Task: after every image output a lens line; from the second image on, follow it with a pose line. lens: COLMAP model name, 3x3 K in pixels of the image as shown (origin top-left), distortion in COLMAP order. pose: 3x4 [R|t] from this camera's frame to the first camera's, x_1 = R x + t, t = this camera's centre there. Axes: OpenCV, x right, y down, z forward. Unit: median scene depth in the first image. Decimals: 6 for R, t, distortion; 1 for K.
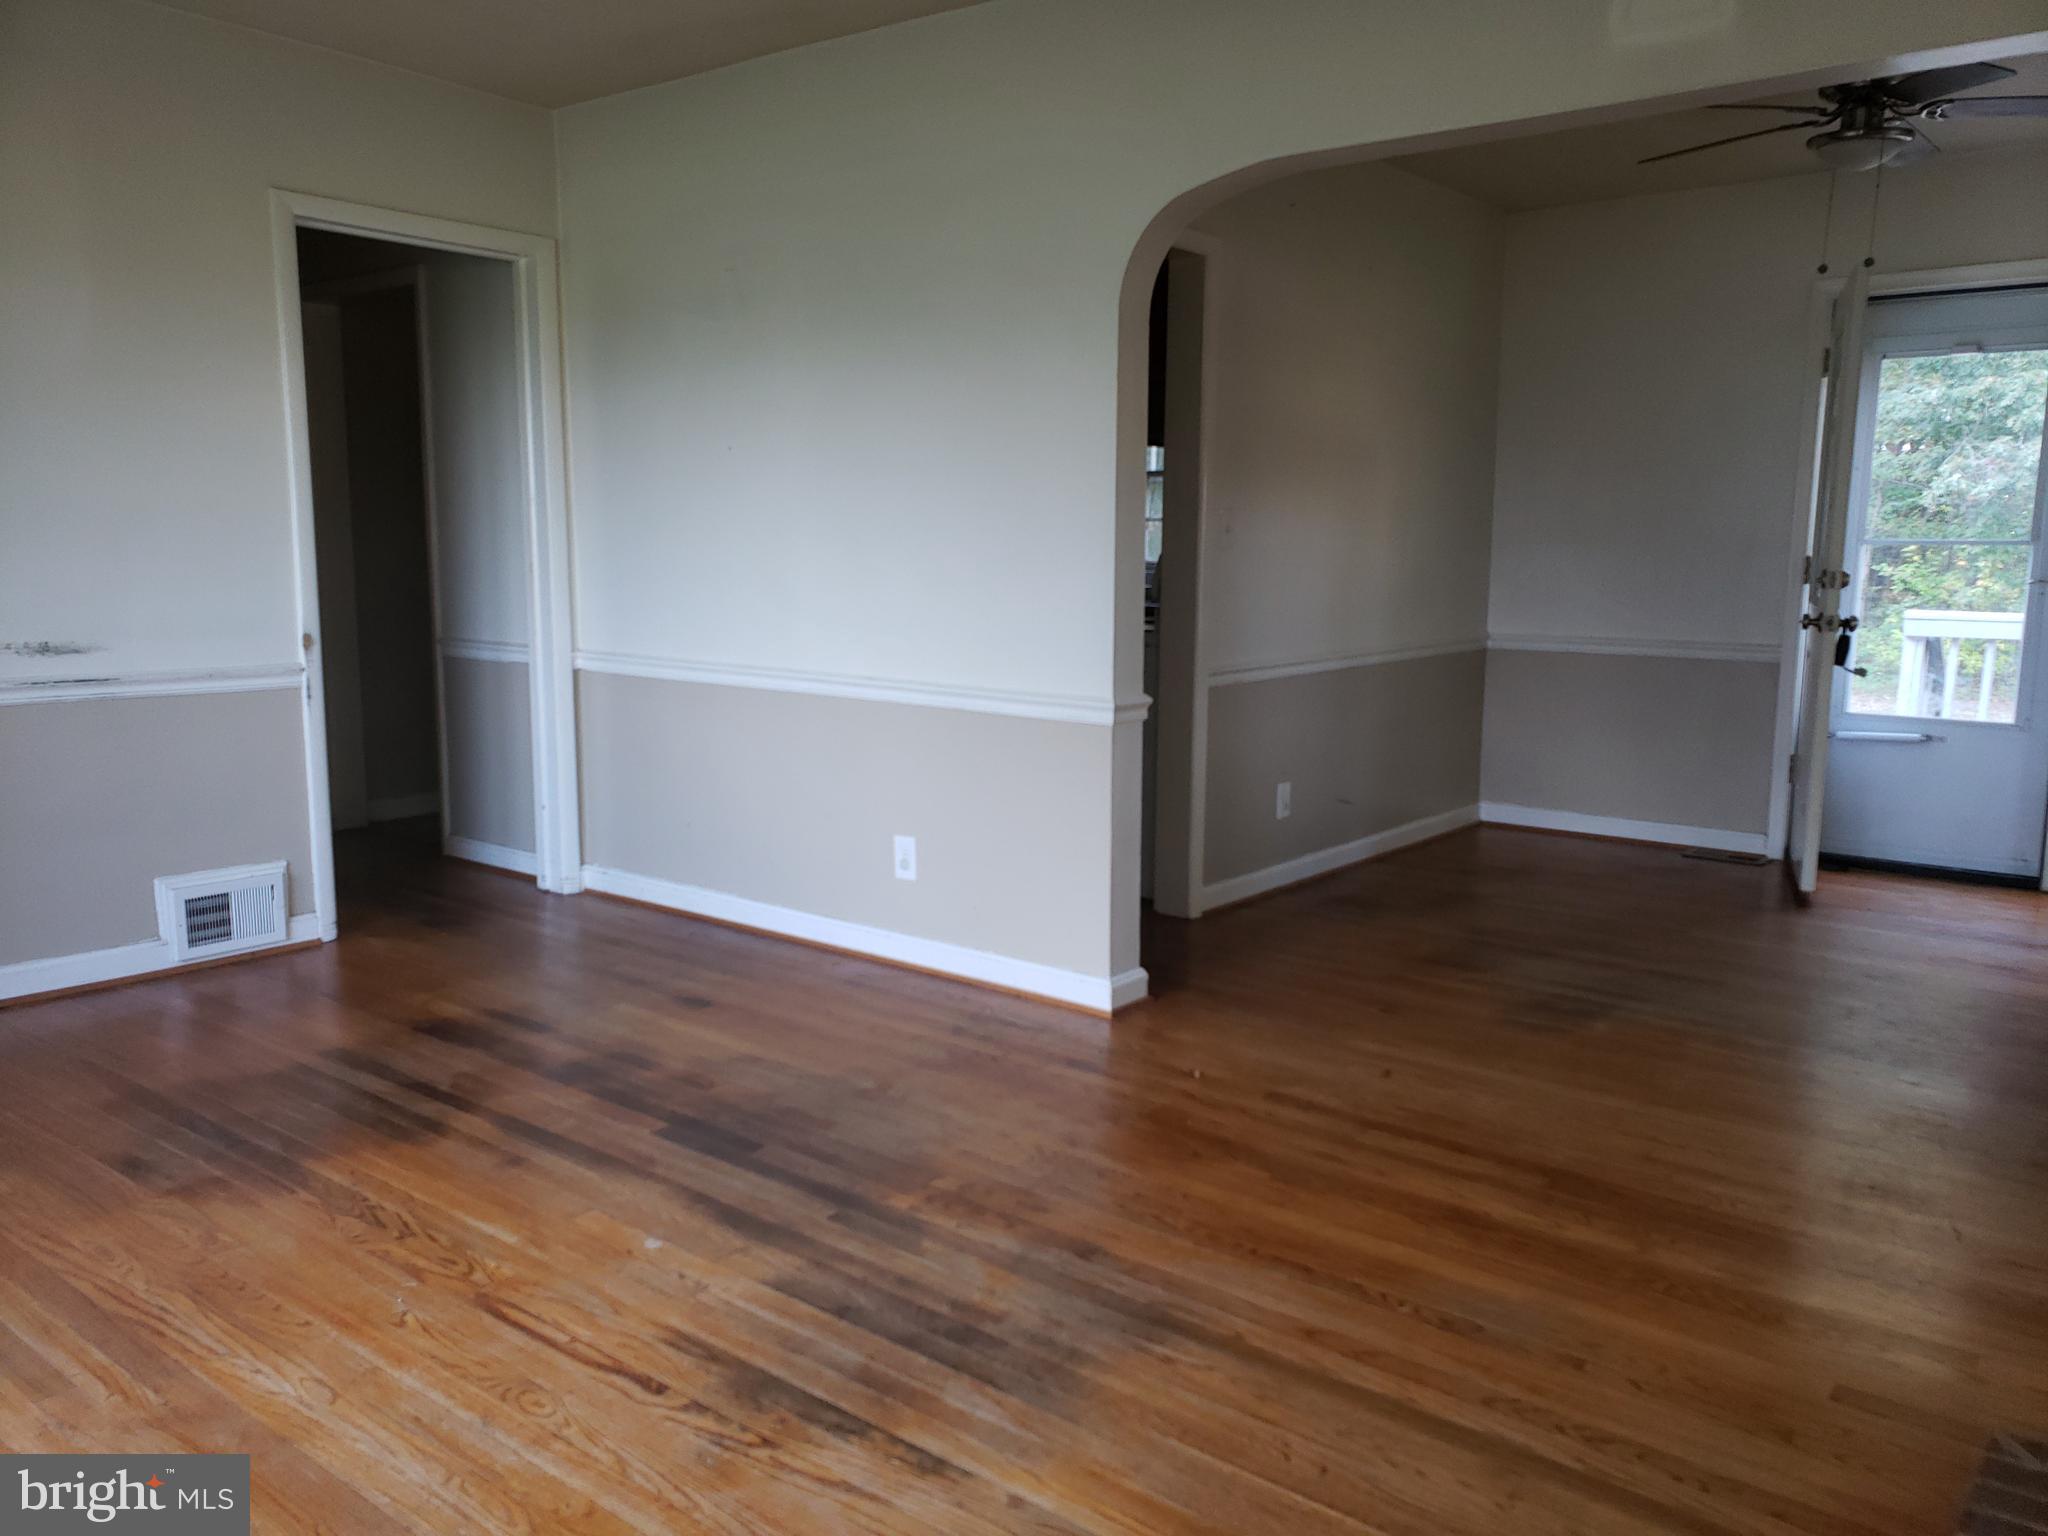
lens RADIAL K [[1595.4, 0, 1018.6], [0, 1595.4, 775.2], [0, 0, 1]] dist [0.155559, -0.258076]
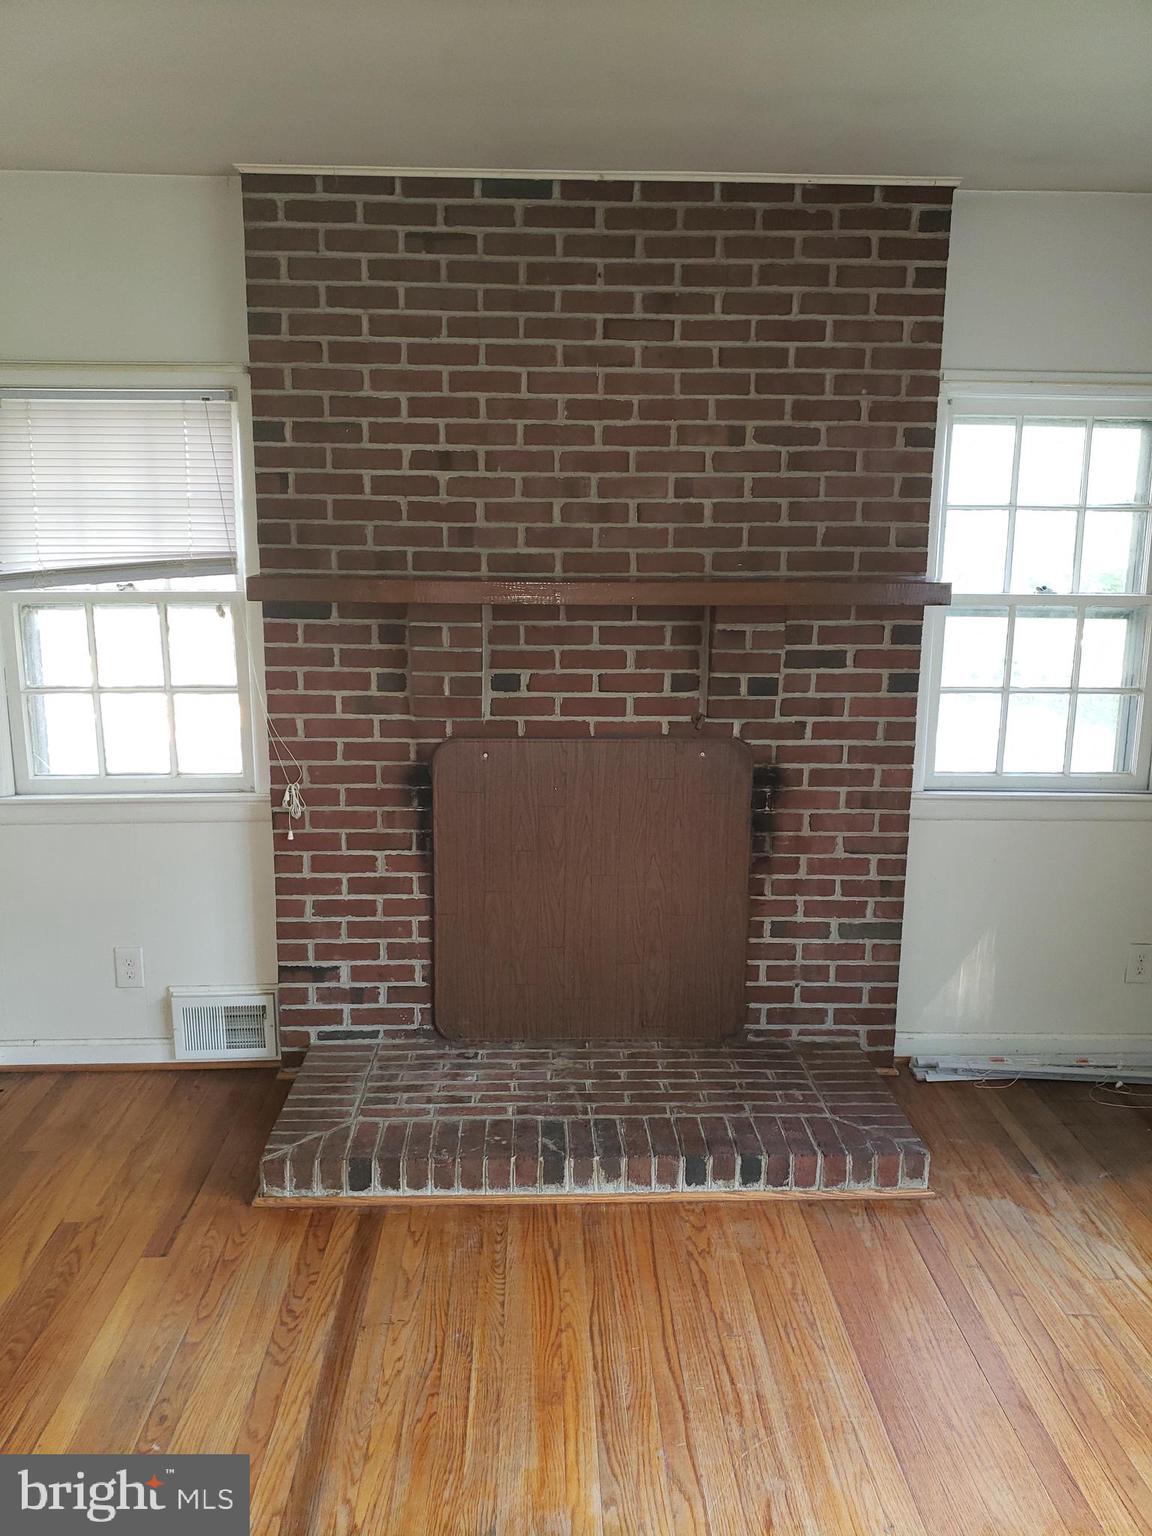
lens RADIAL K [[1196.5, 0, 583.1], [0, 1196.5, 775.0], [0, 0, 1]] dist [0.155559, -0.258076]
pose [[-0.662484, -0.149150, 0.734077, -0.473767], [0.098094, 0.954264, 0.282415, -0.295990], [-0.742625, 0.259104, -0.617554, 1.122536]]
